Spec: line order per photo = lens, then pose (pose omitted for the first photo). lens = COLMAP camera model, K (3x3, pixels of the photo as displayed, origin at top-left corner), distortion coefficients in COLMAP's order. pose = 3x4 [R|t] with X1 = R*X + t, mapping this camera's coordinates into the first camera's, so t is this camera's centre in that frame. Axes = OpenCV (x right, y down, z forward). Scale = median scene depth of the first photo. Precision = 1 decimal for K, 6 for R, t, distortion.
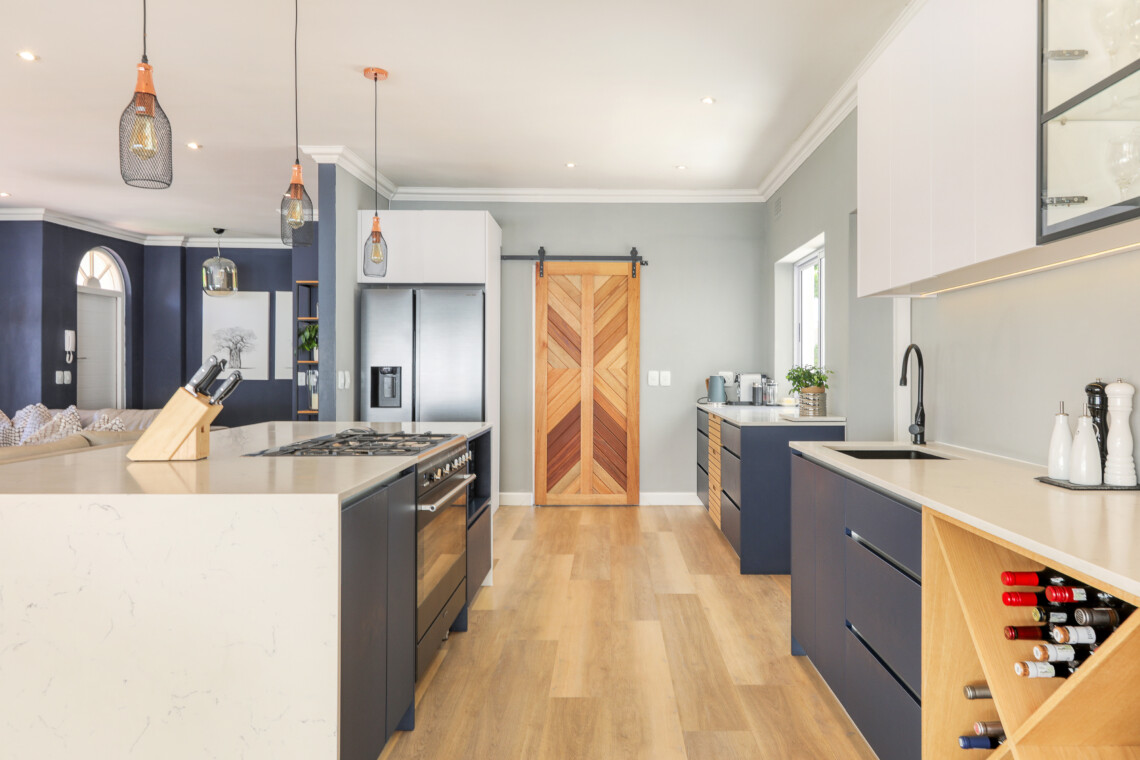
lens RADIAL K [[772.4, 0, 612.5], [0, 772.4, 370.7], [0, 0, 1]] dist [0.004666, 0.015623]
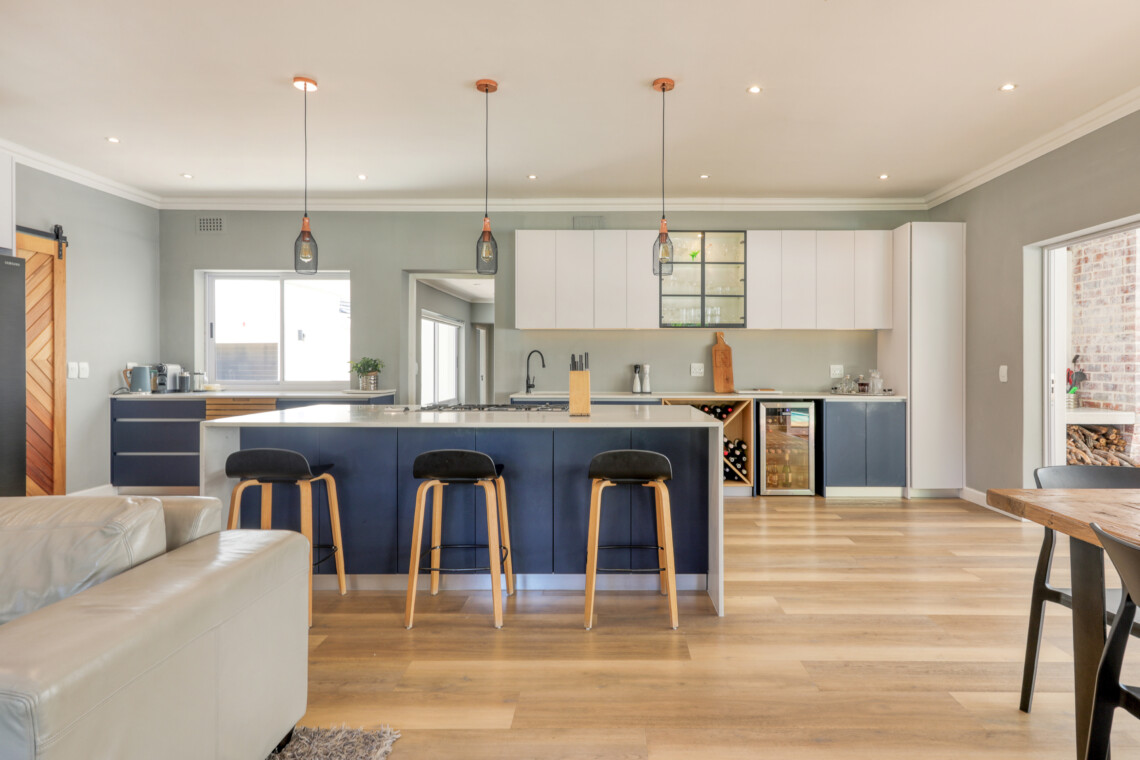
lens RADIAL K [[645.5, 0, 616.3], [0, 645.5, 363.5], [0, 0, 1]] dist [0.018219, -0.000637]
pose [[-0.022879, -0.007268, 0.999712, -0.776213], [0.001050, 0.999973, 0.007294, -0.003319], [-0.999738, 0.001216, -0.022871, 0.381338]]
